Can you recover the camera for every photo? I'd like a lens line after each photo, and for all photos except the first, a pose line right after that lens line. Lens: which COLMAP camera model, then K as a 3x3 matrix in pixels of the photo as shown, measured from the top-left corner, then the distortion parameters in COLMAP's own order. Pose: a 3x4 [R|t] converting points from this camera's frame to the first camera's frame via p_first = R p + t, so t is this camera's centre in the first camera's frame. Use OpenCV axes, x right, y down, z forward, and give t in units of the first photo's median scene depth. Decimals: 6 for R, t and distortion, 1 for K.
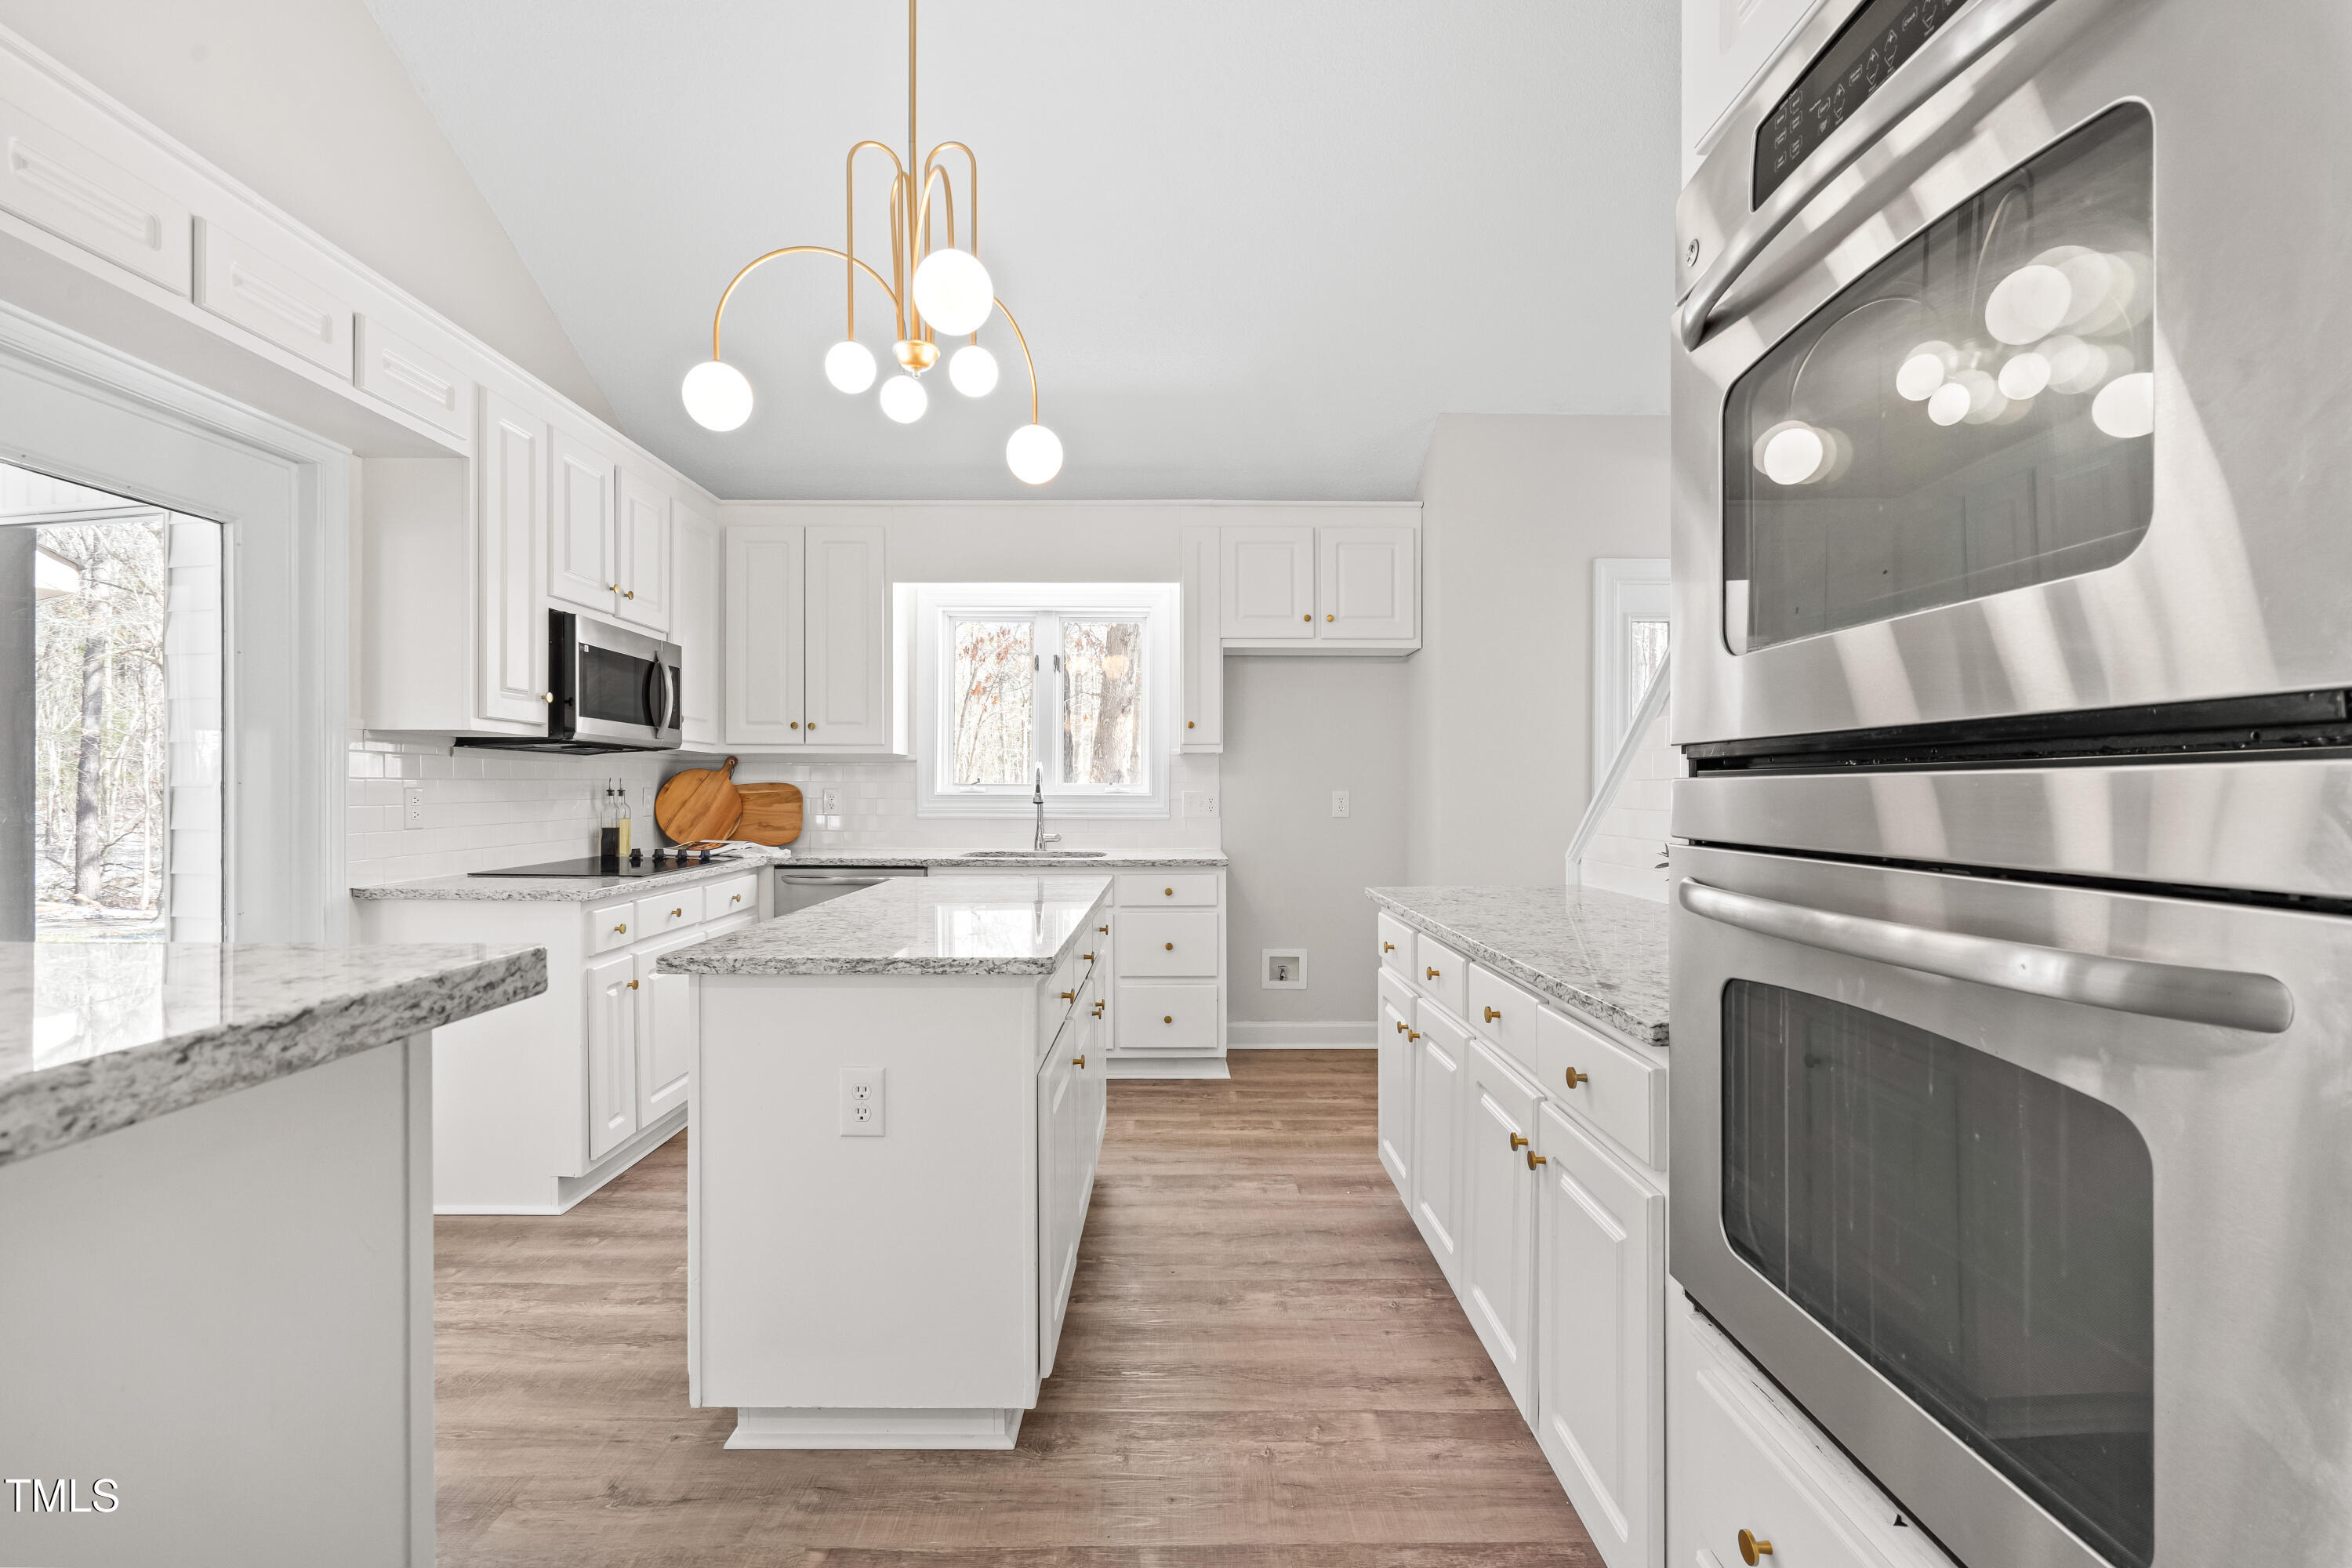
lens RADIAL K [[1088.9, 0, 1170.1], [0, 1088.9, 781.9], [0, 0, 1]] dist [-0.007665, 0.004193]
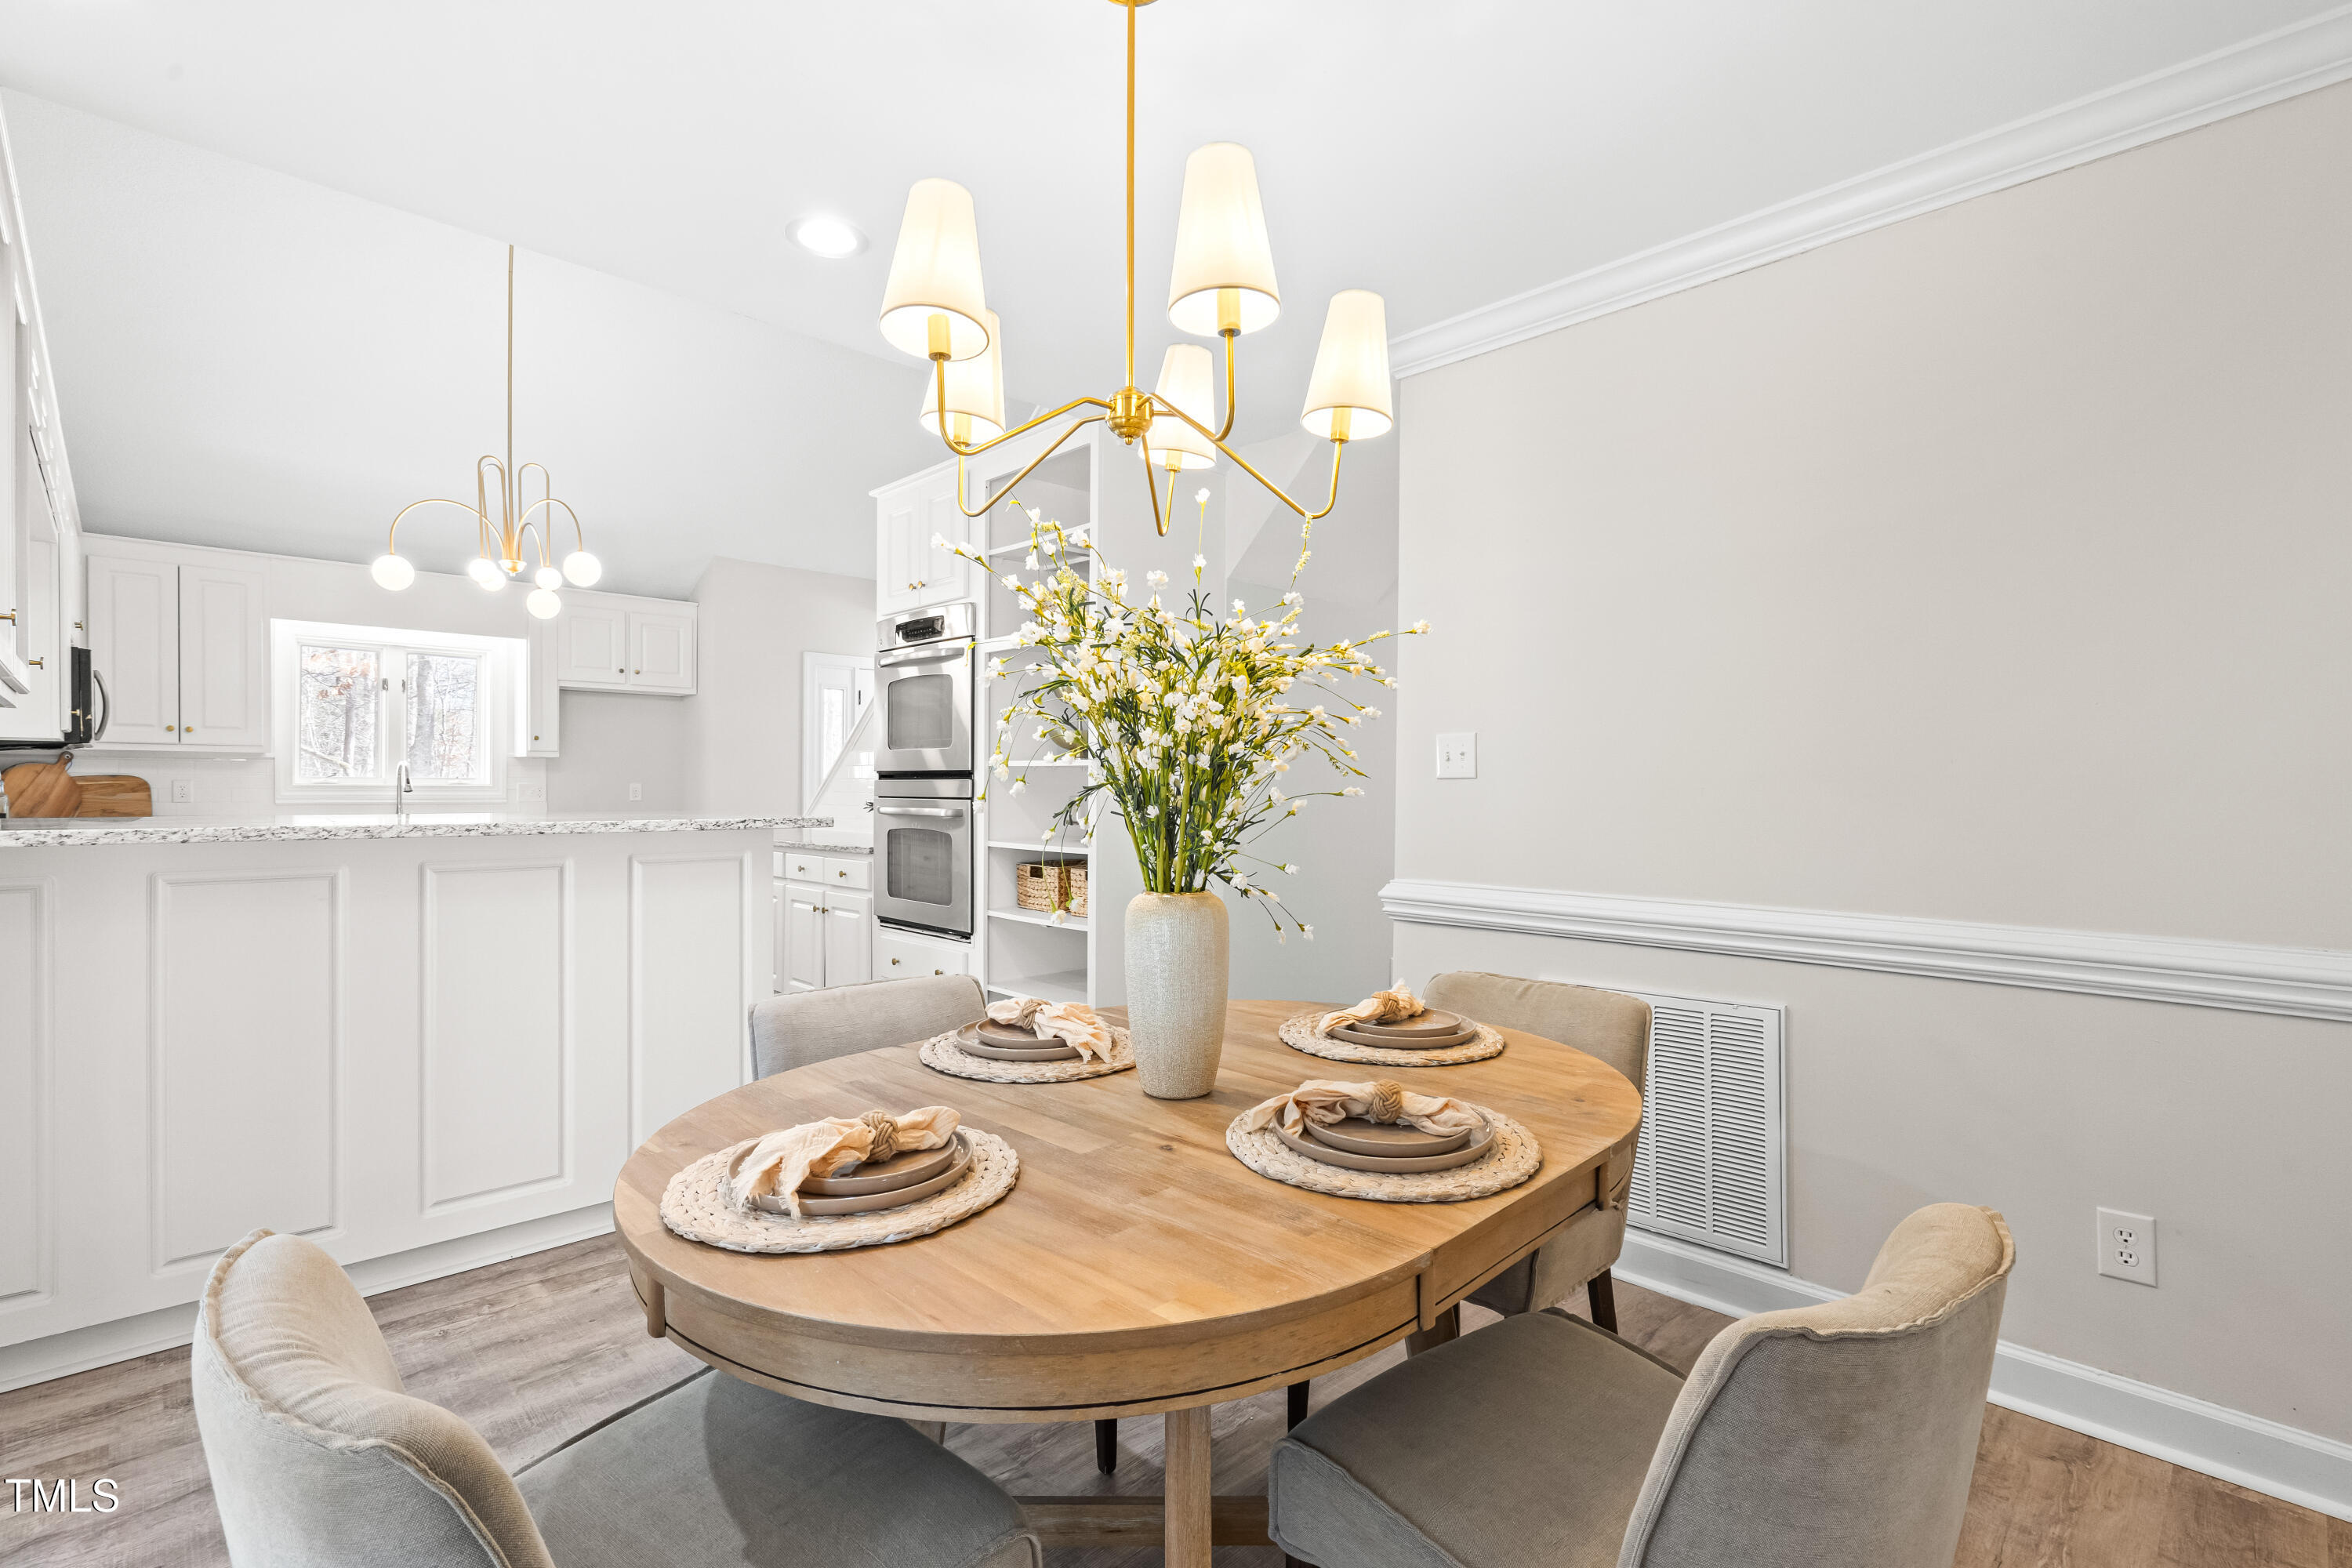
lens RADIAL K [[1088.9, 0, 1174.7], [0, 1088.9, 794.8], [0, 0, 1]] dist [-0.007665, 0.004193]
pose [[0.721093, -0.005844, 0.692814, -0.480886], [-0.007840, 0.999832, 0.016594, -0.008485], [-0.692794, -0.017397, 0.720926, -0.836239]]
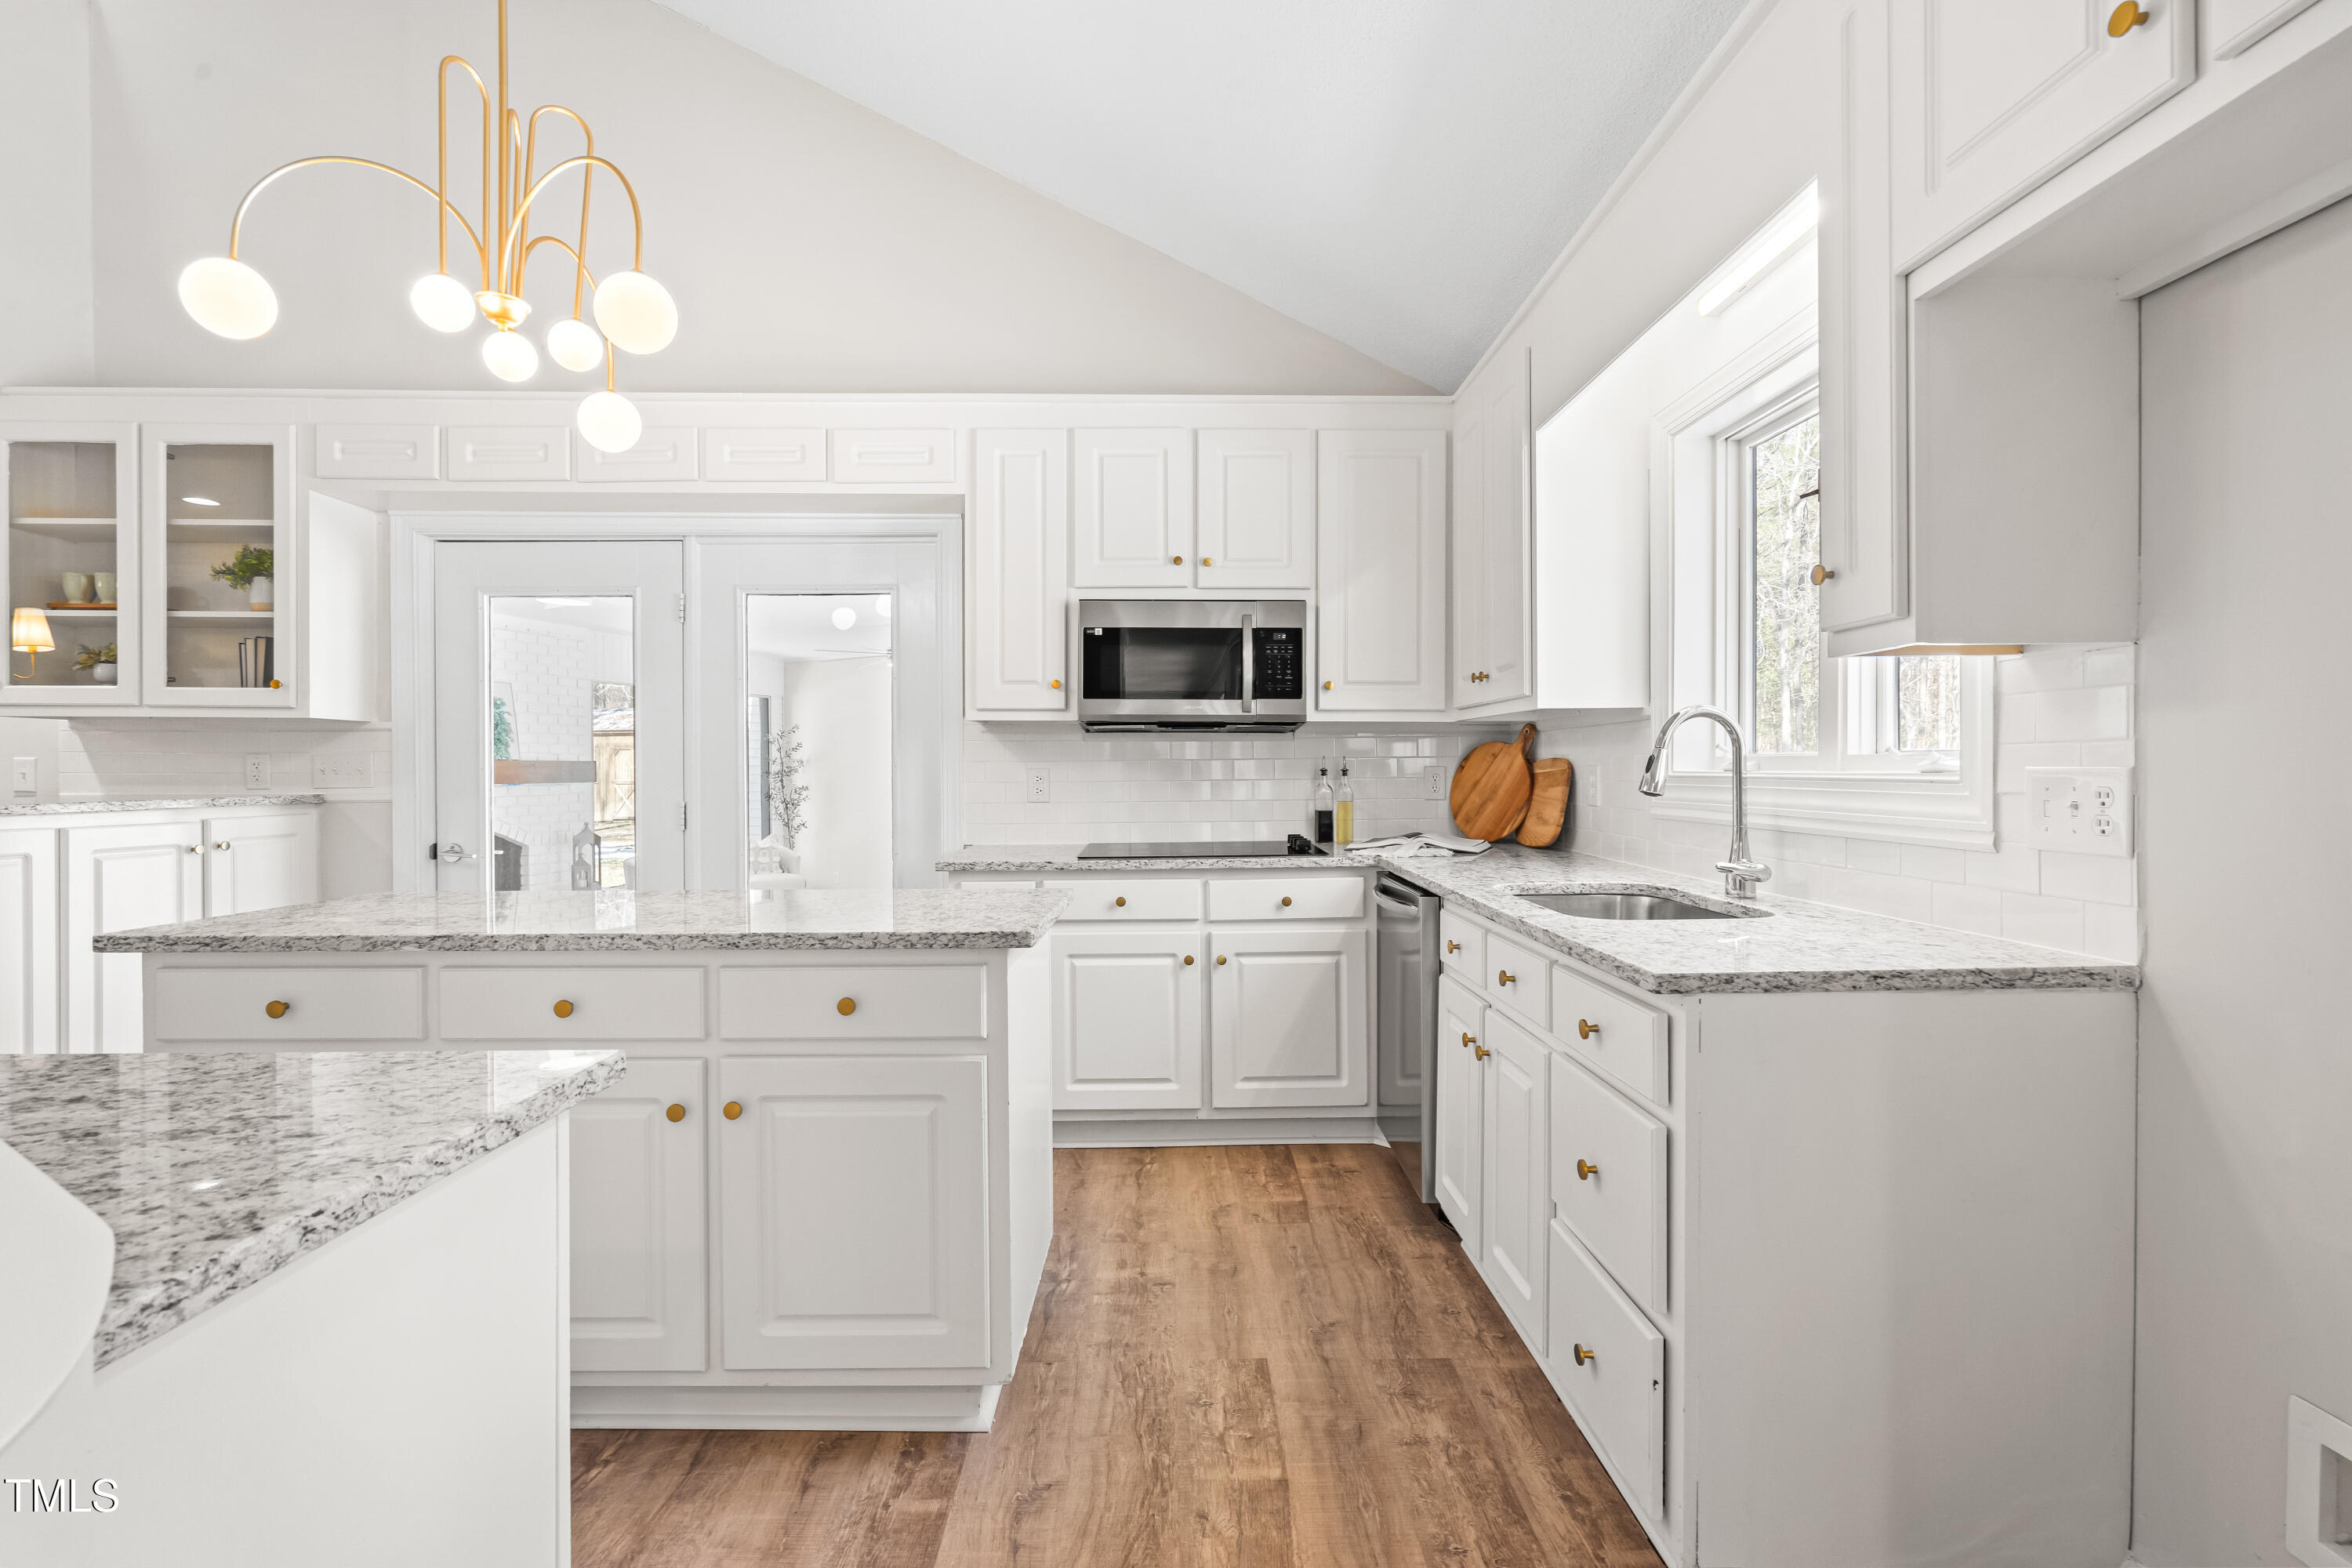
lens RADIAL K [[1088.9, 0, 1171.1], [0, 1088.9, 772.7], [0, 0, 1]] dist [-0.007665, 0.004193]
pose [[0.007334, 0.001484, -0.999972, 0.461895], [0.016352, 0.999865, 0.001604, 0.007953], [0.999839, -0.016363, 0.007309, 1.017787]]
